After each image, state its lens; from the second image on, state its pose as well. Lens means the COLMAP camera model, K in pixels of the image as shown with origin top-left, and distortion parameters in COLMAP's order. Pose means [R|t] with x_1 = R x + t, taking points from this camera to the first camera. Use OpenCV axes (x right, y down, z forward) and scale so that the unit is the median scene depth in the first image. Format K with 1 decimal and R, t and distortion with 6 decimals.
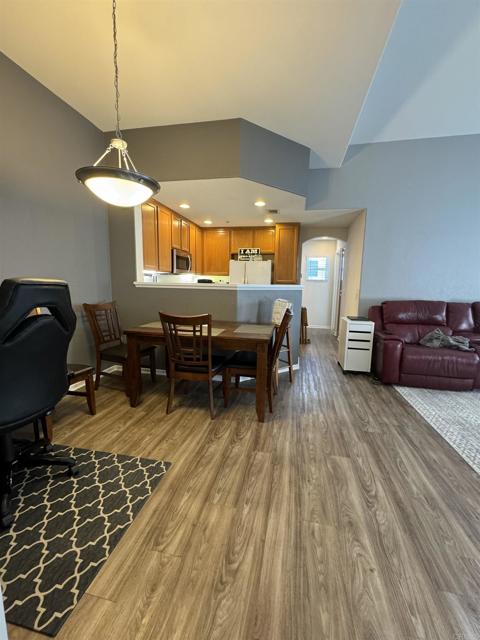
lens RADIAL K [[264.6, 0, 240.0], [0, 264.6, 320.0], [0, 0, 1]] dist [-0.001851, 0.000144]
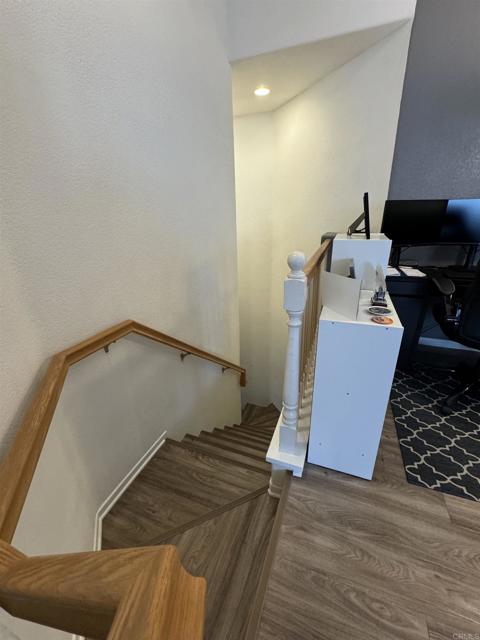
lens RADIAL K [[264.6, 0, 240.0], [0, 264.6, 320.0], [0, 0, 1]] dist [-0.001851, 0.000144]
pose [[-0.167609, 0.355491, -0.919529, 0.159076], [-0.116847, 0.918986, 0.376580, 0.007211], [0.978904, 0.170562, -0.112492, 0.065087]]
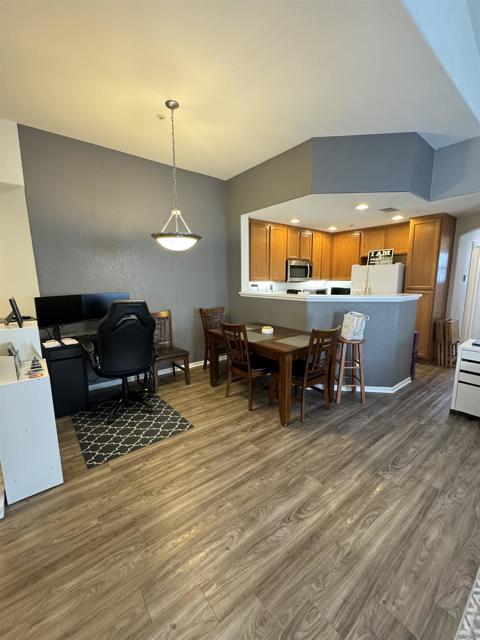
lens RADIAL K [[264.6, 0, 240.0], [0, 264.6, 320.0], [0, 0, 1]] dist [-0.001851, 0.000144]
pose [[0.766186, 0.073549, -0.638396, 0.626672], [-0.069217, 0.997095, 0.031802, -0.075167], [0.638880, 0.019822, 0.769051, 0.038236]]
